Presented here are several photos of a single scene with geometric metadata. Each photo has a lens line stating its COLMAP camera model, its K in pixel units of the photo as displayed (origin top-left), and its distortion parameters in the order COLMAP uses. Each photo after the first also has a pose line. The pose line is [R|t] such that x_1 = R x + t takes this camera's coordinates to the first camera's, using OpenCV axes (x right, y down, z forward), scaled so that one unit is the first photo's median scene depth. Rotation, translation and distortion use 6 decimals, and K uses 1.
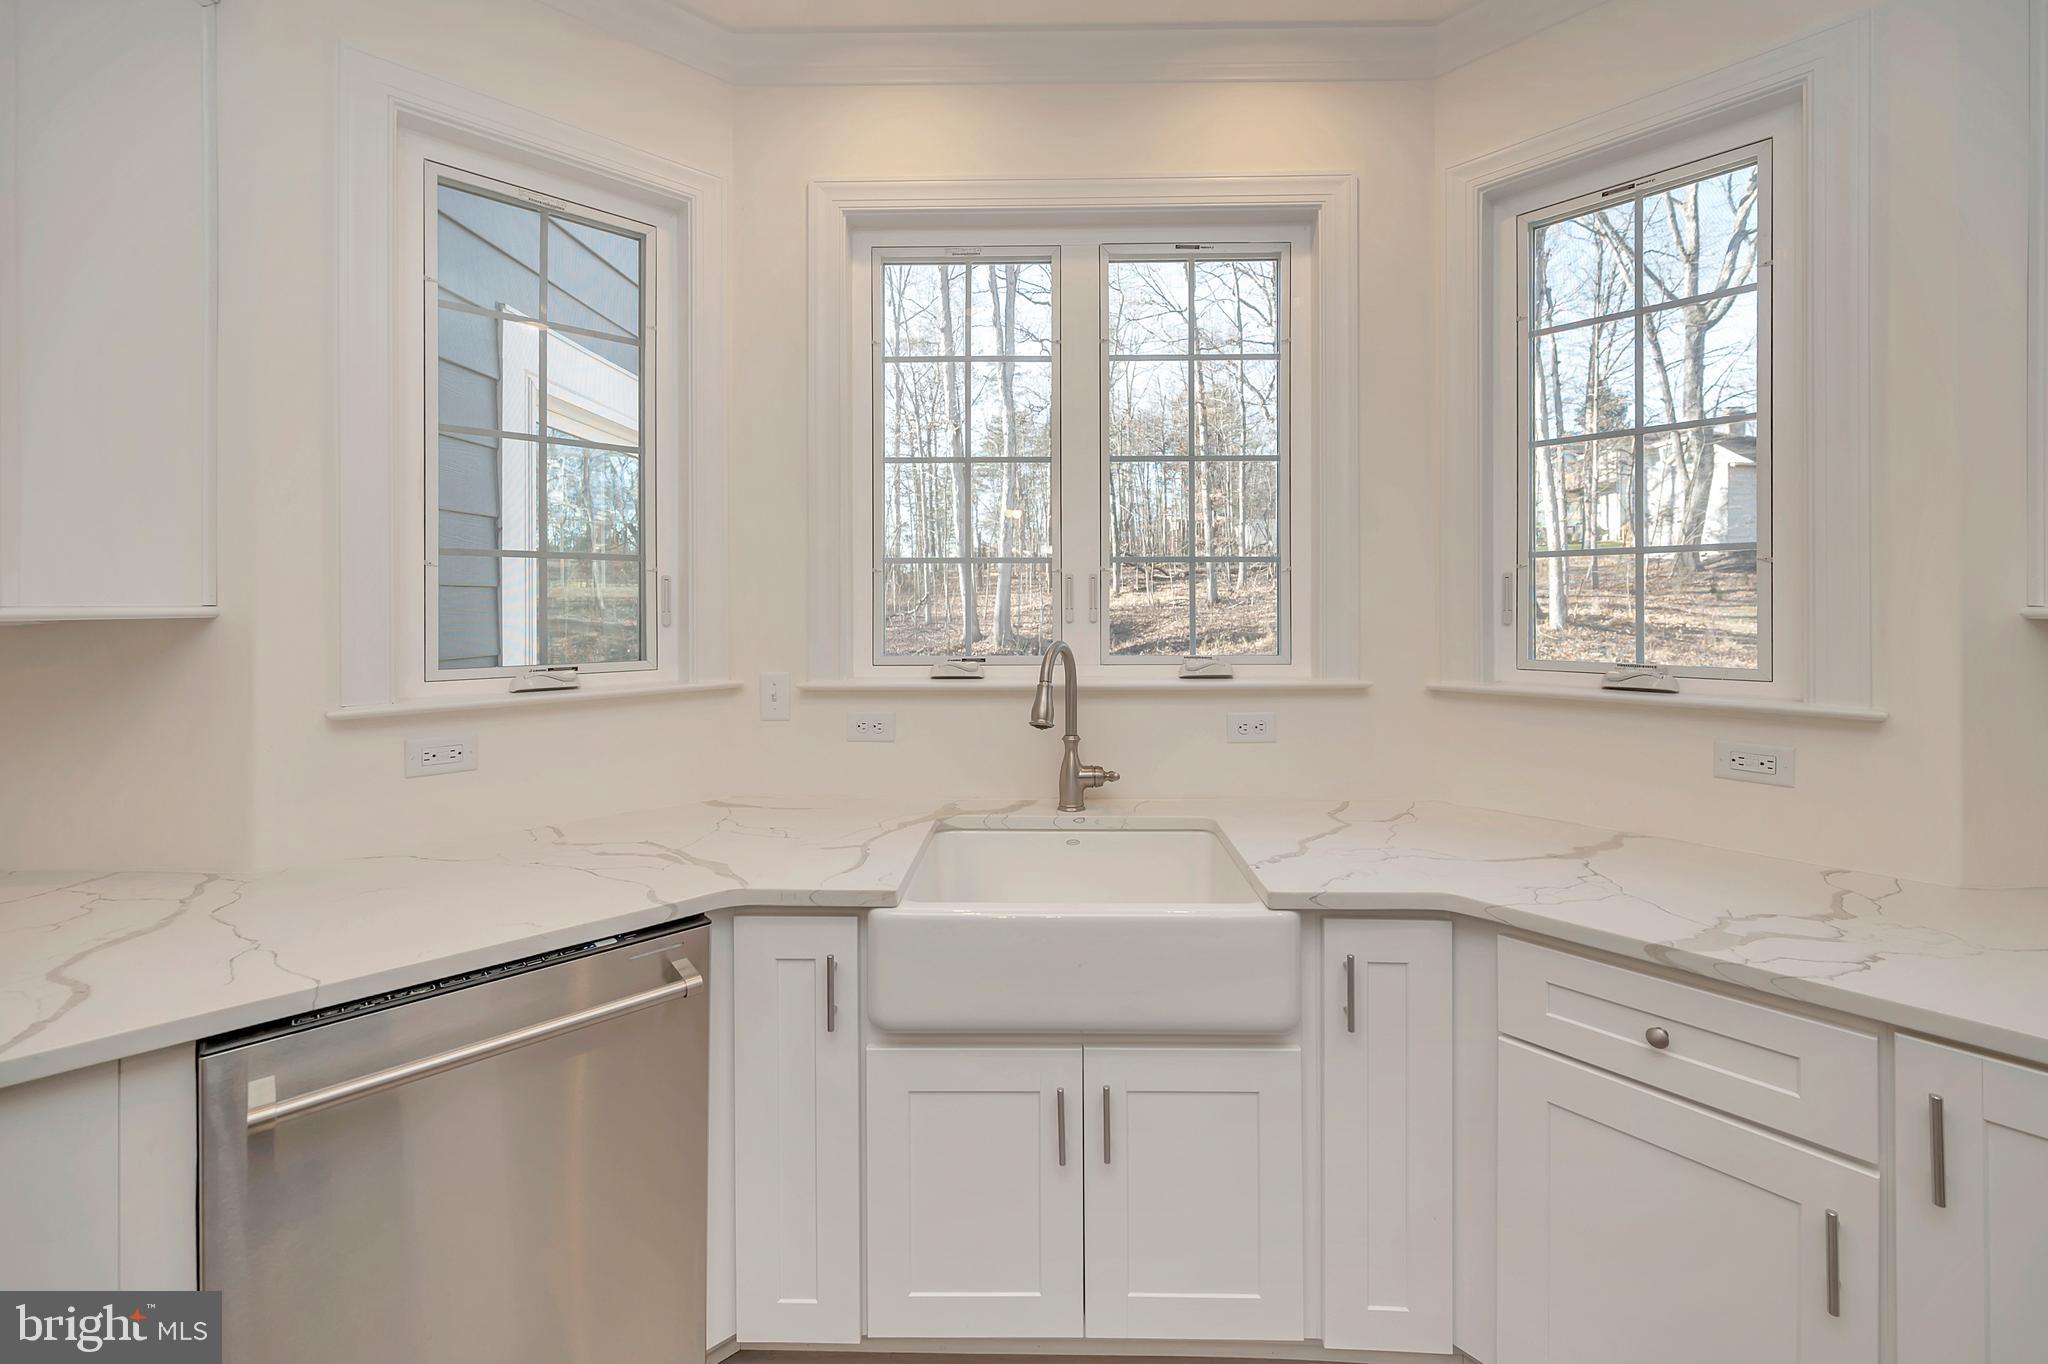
lens RADIAL K [[843.8, 0, 1049.3], [0, 843.8, 607.4], [0, 0, 1]] dist [-0.002205, -0.000213]
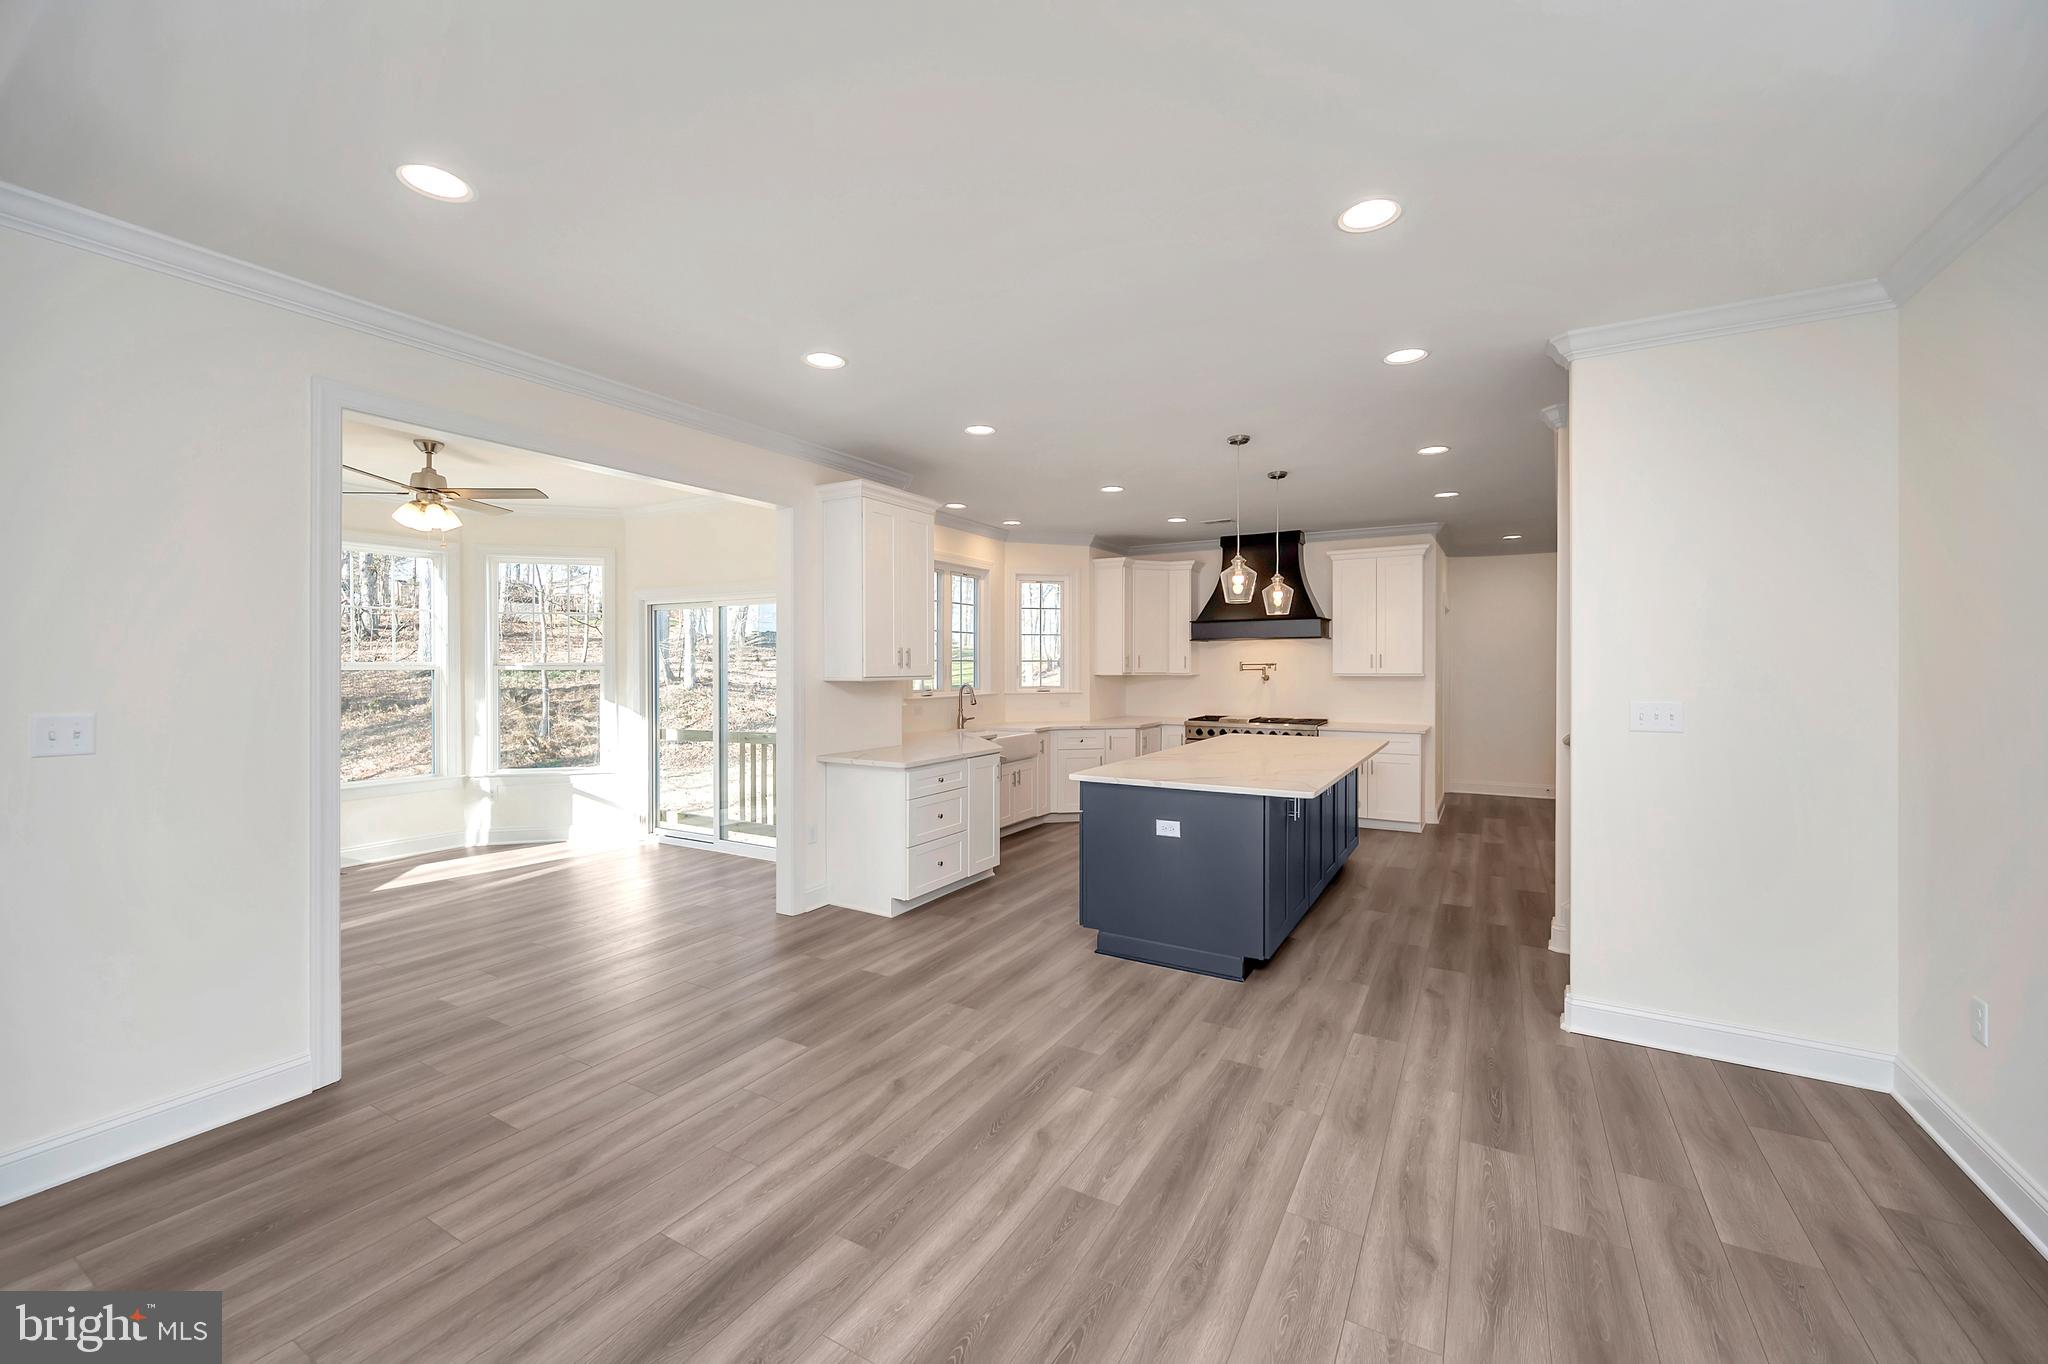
lens RADIAL K [[810.5, 0, 1024.0], [0, 810.5, 682.0], [0, 0, 1]] dist [0.000347, -0.000080]
pose [[0.485166, -0.015020, 0.874293, -2.903423], [0.003770, 0.999879, 0.015086, -0.017218], [-0.874414, -0.004023, 0.485164, -0.957110]]
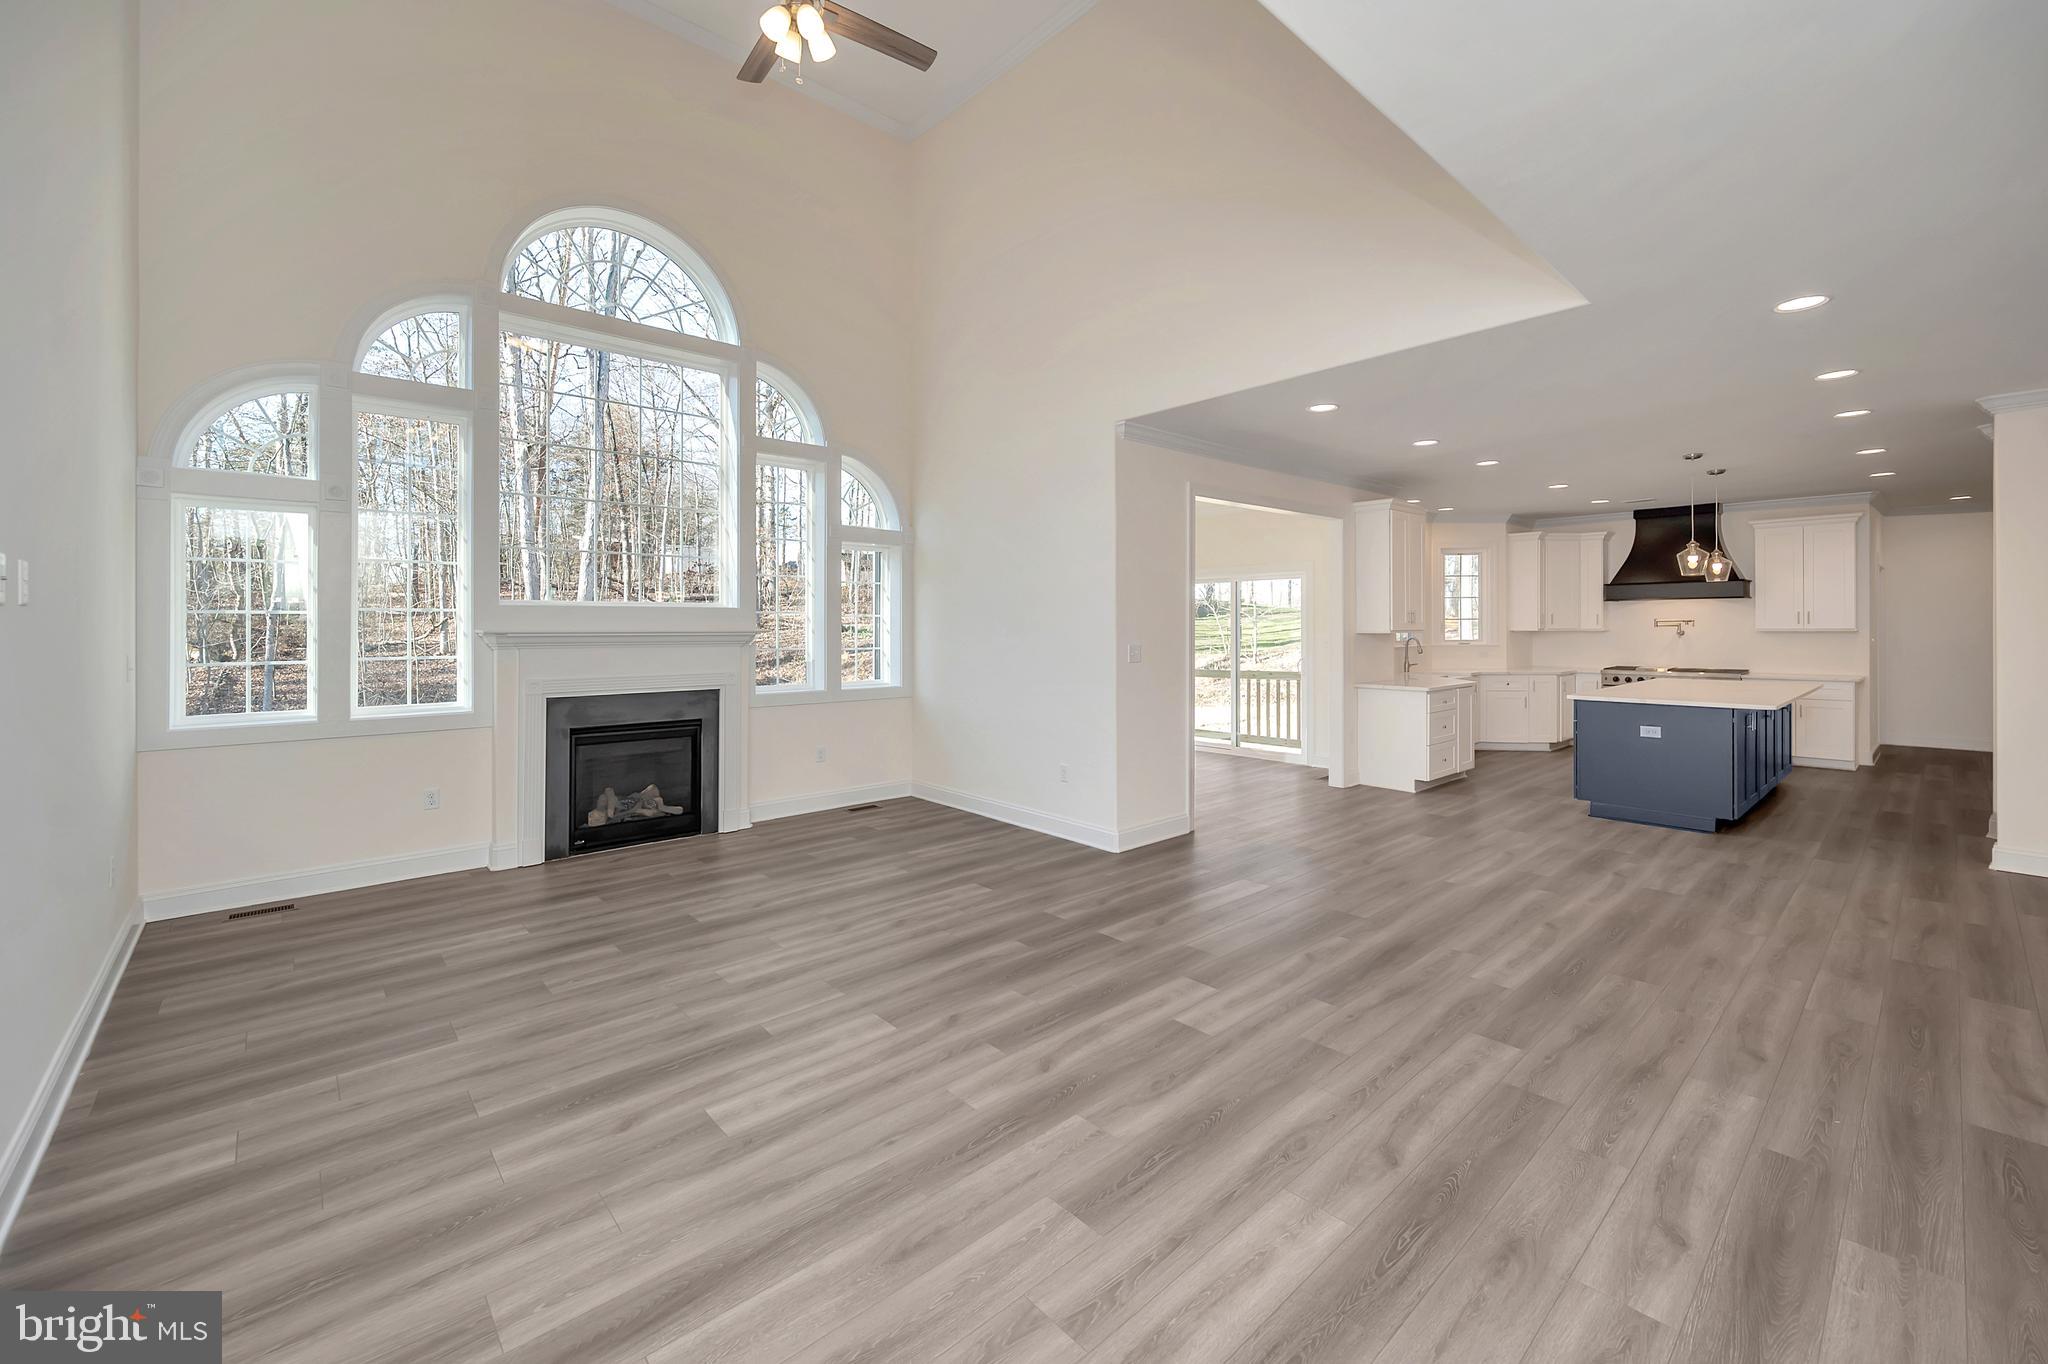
lens RADIAL K [[837.0, 0, 1024.0], [0, 837.0, 633.5], [0, 0, 1]] dist [-0.002933, -0.000913]
pose [[0.730969, -0.006065, 0.682384, -4.701602], [0.004955, 0.999981, 0.003580, -0.004840], [-0.682393, 0.000765, 0.730985, -0.965715]]
